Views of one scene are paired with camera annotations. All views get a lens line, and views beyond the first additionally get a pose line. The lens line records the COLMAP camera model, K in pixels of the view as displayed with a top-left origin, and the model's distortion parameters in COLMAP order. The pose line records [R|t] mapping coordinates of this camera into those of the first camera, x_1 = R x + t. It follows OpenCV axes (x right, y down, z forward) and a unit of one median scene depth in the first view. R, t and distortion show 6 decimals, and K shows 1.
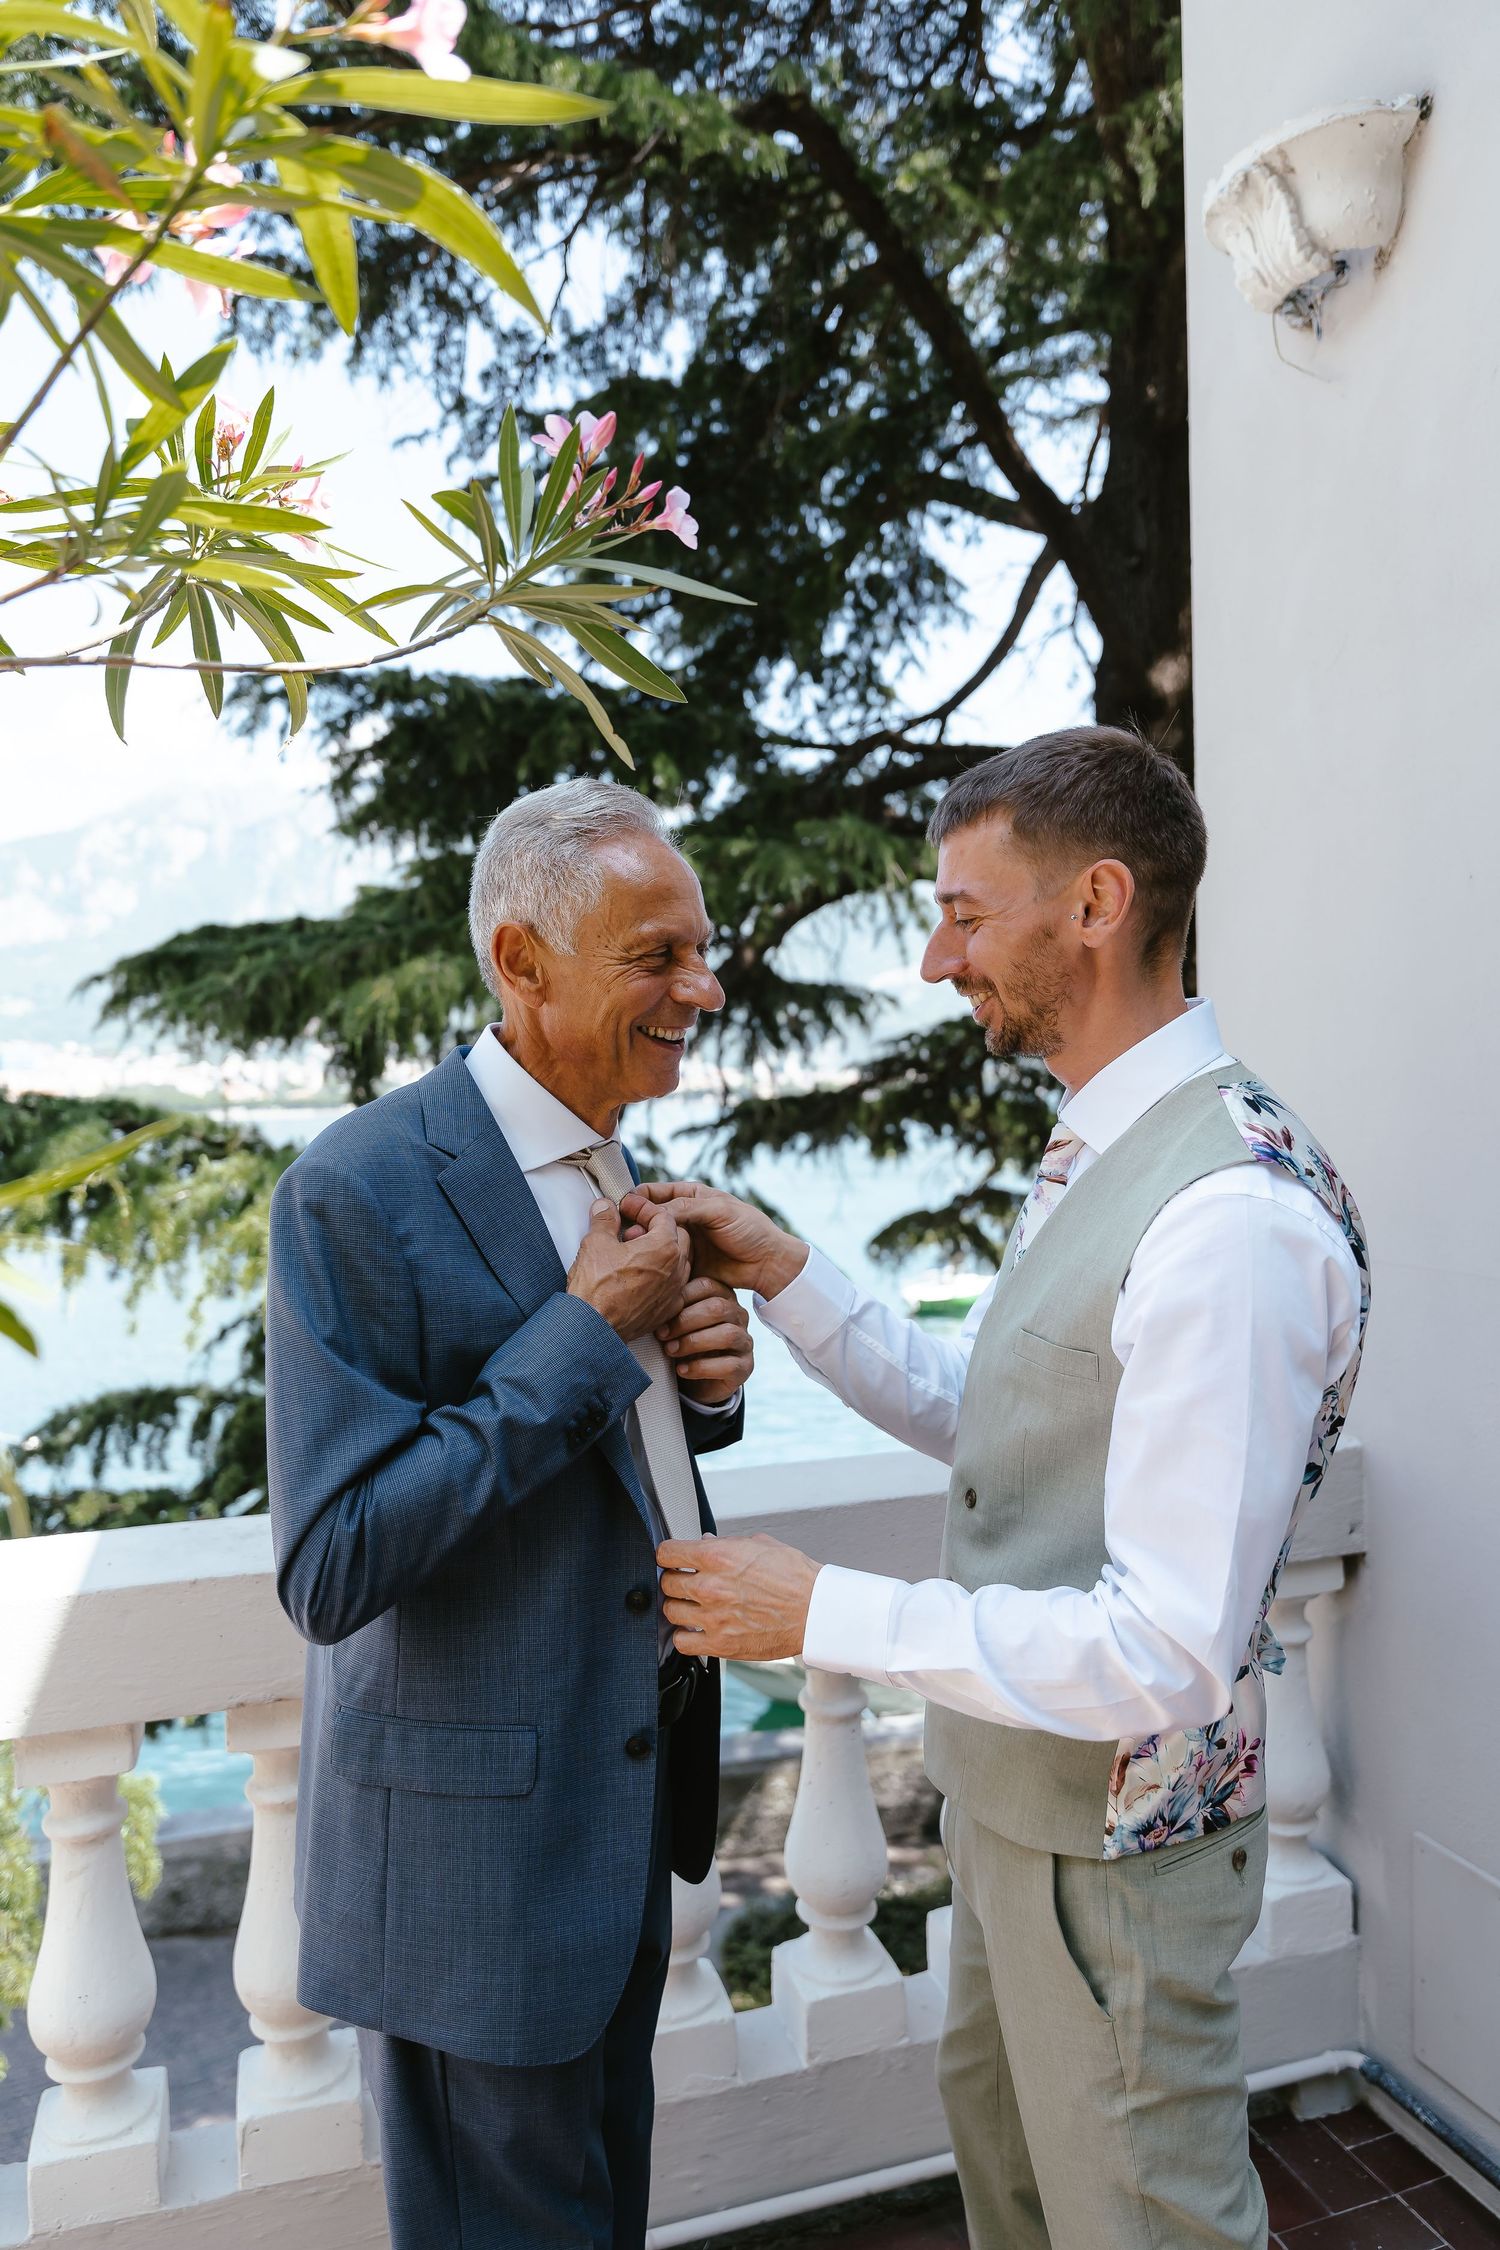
lens RADIAL K [[1493.3, 0, 762.0], [0, 1493.3, 1107.3], [0, 0, 1]] dist [0.020341, -0.028470]
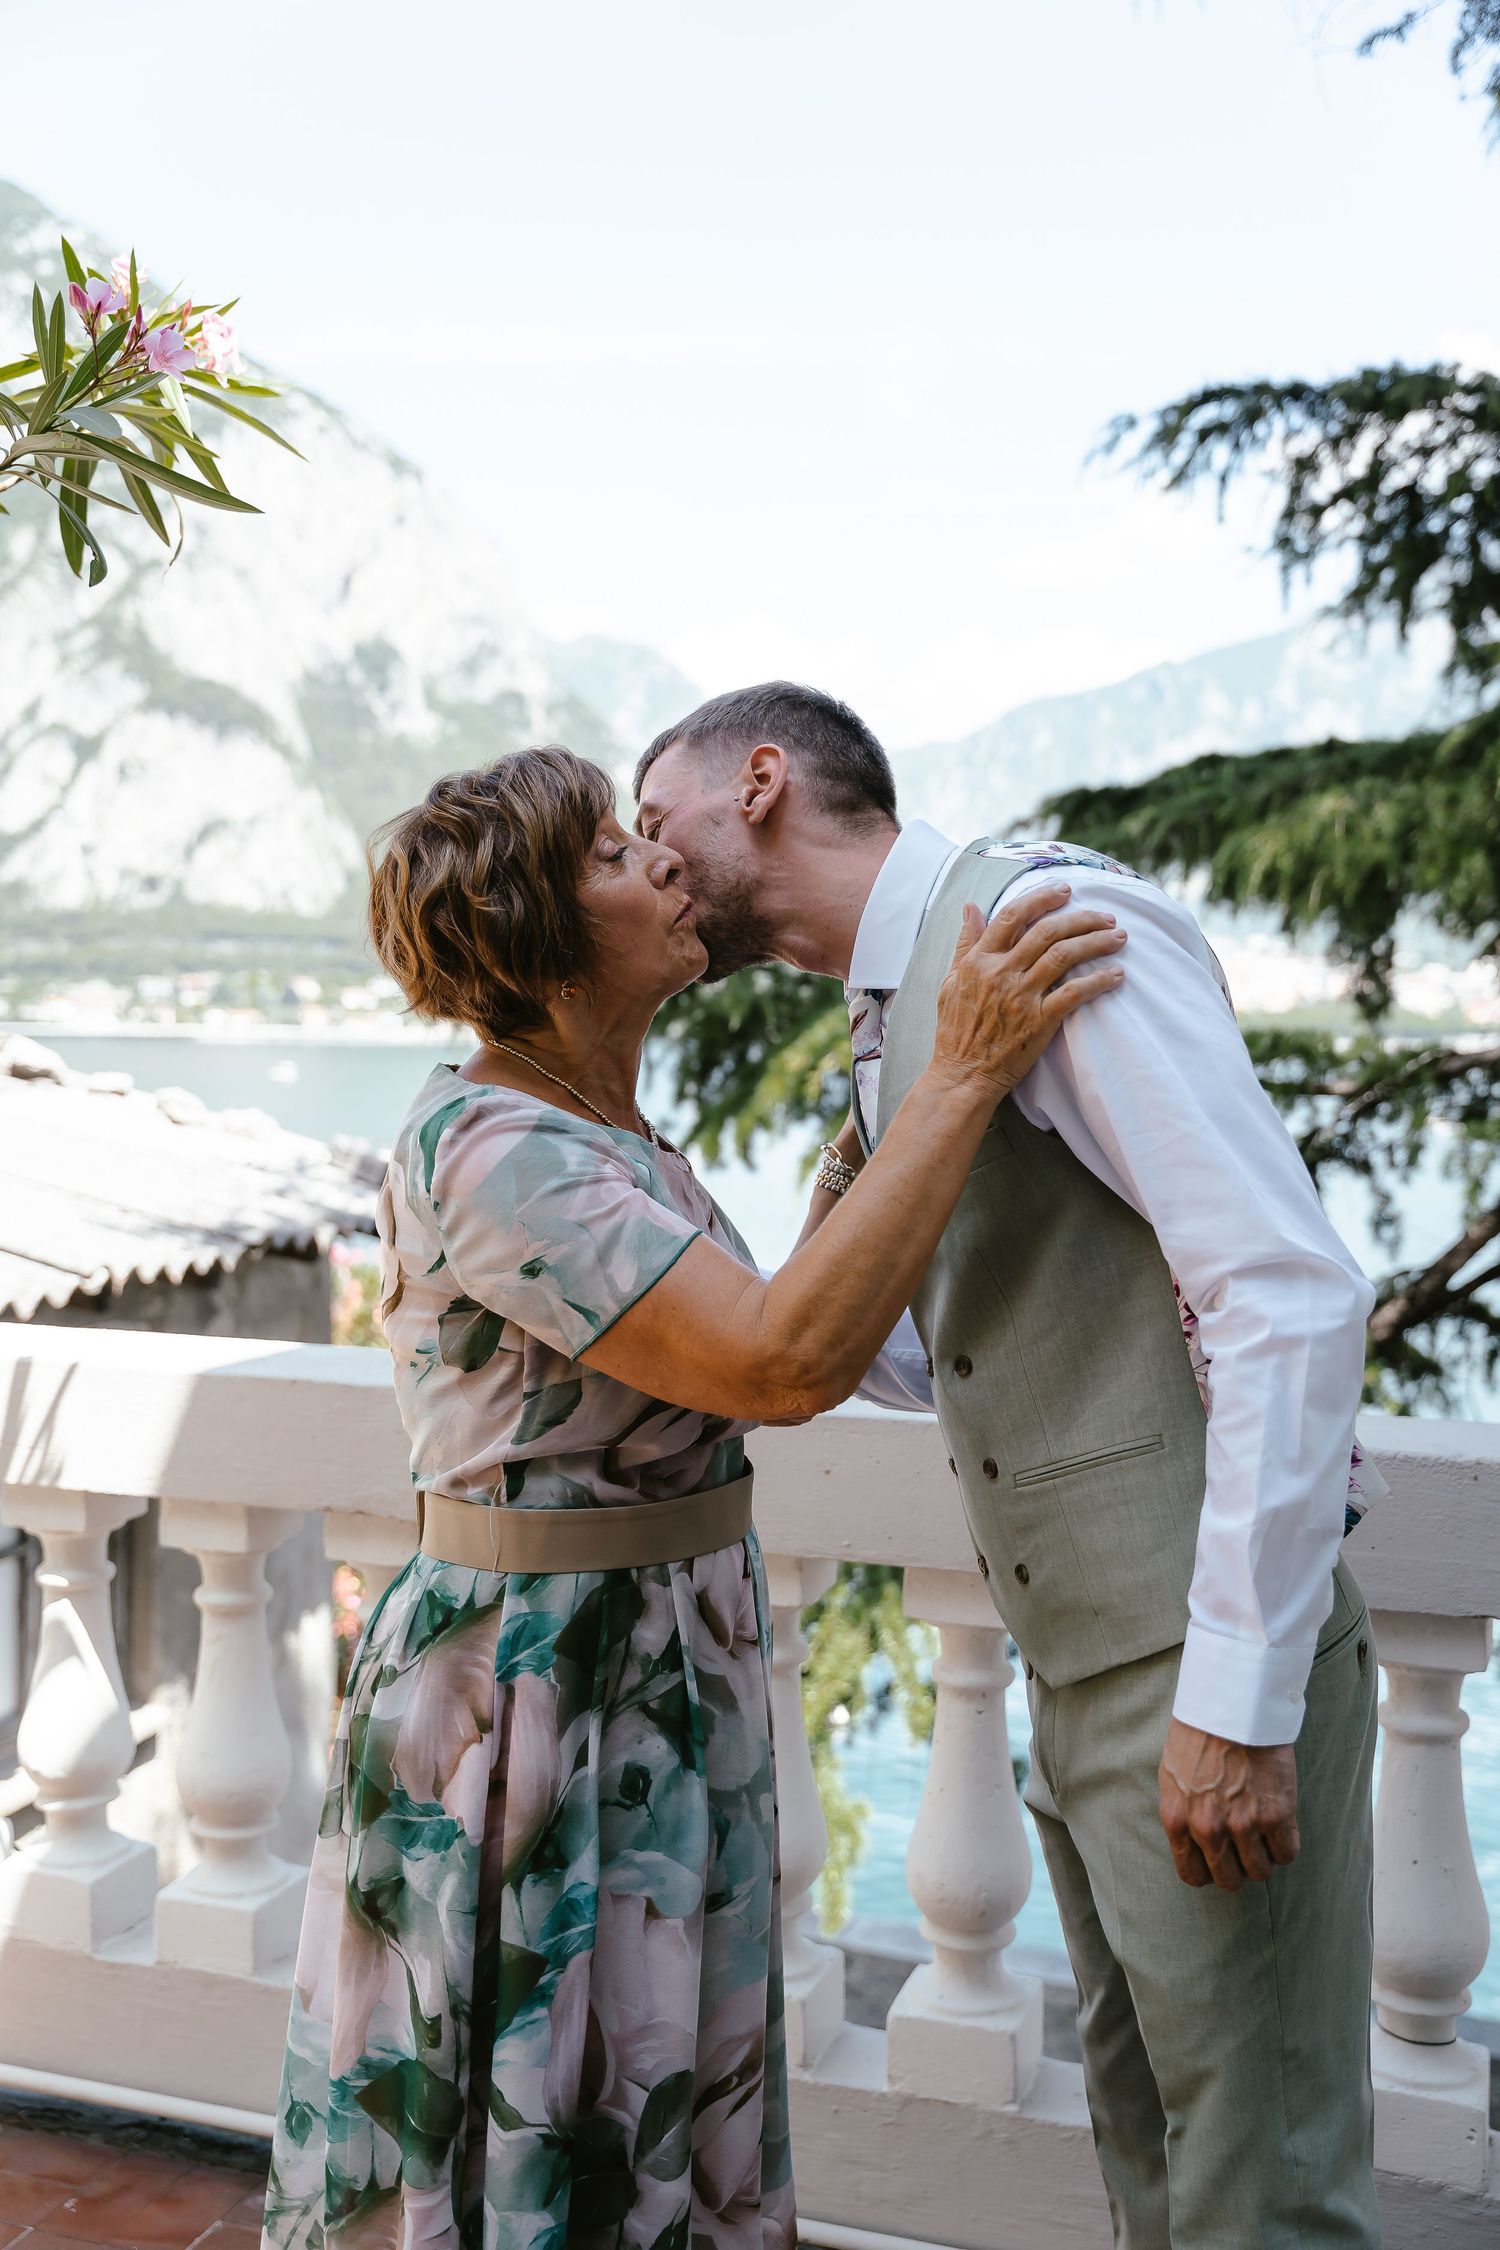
lens RADIAL K [[2250.7, 0, 752.6], [0, 2250.7, 1140.8], [0, 0, 1]] dist [-0.007030, -0.023278]
pose [[0.795422, 0.067518, -0.602283, 0.180998], [-0.039065, 0.997420, 0.060221, 0.010583], [0.604795, -0.024373, 0.796008, -0.008267]]
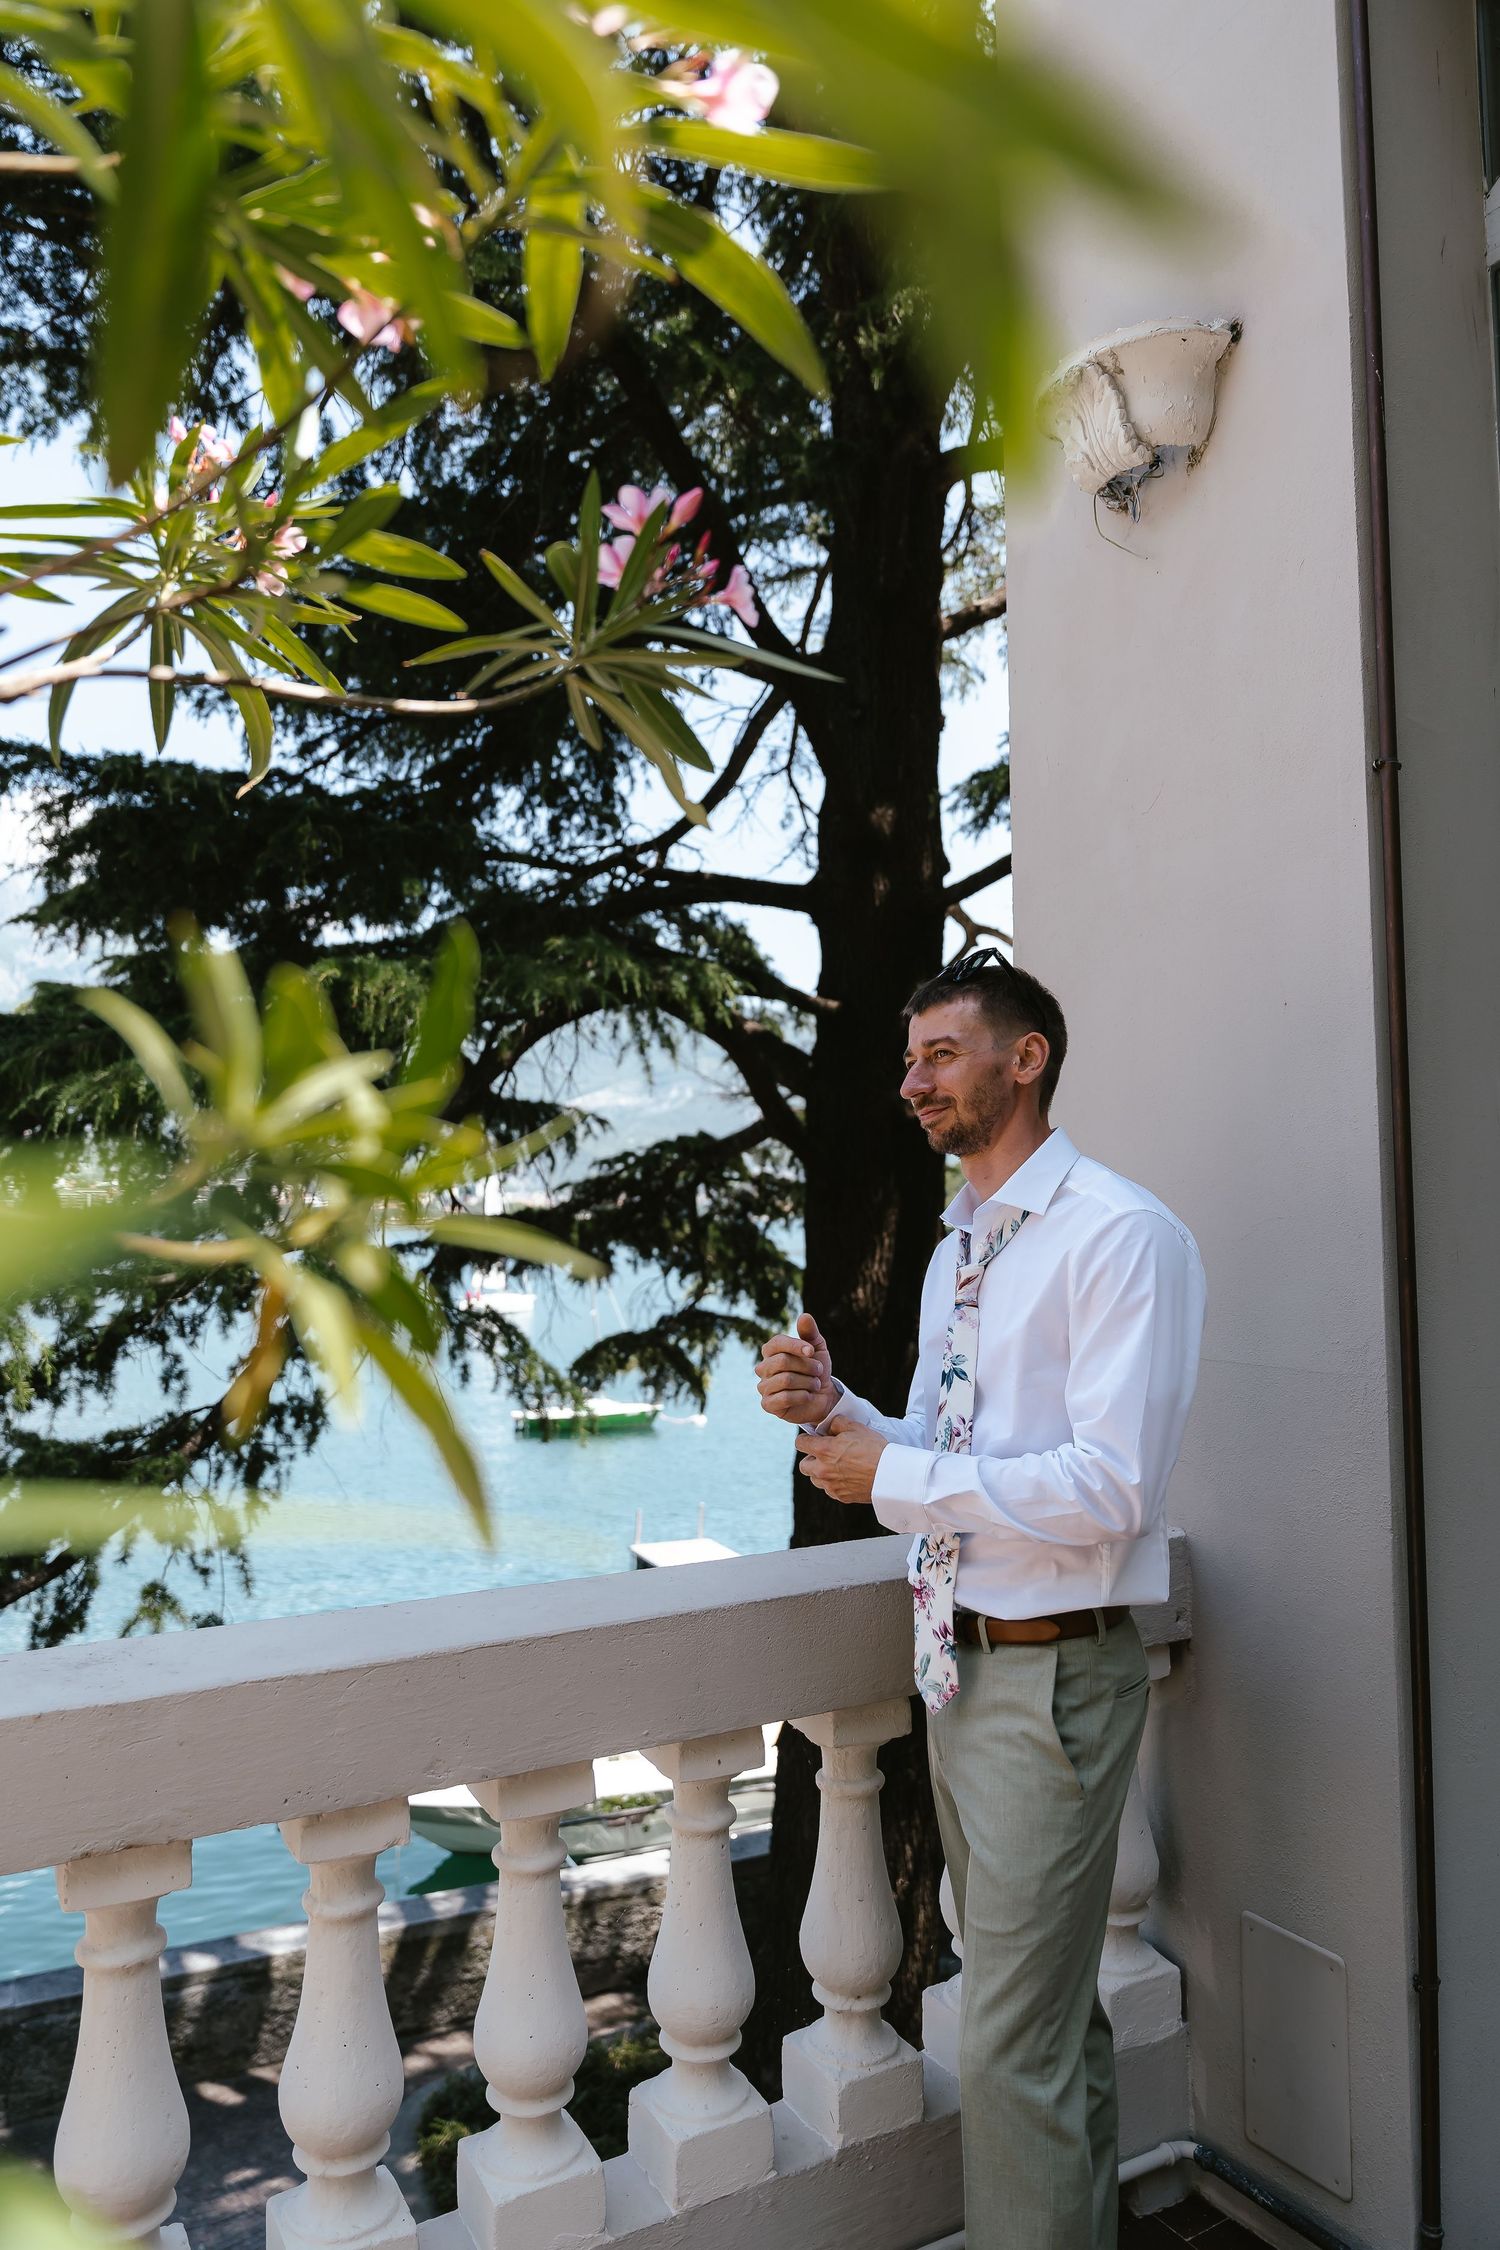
lens RADIAL K [[1493.3, 0, 762.0], [0, 1493.3, 1107.3], [0, 0, 1]] dist [0.020341, -0.028470]
pose [[0.979375, 0.030510, 0.199732, -0.032152], [-0.013951, 0.996385, -0.083796, 0.005219], [-0.201567, 0.079281, 0.976261, 0.001686]]
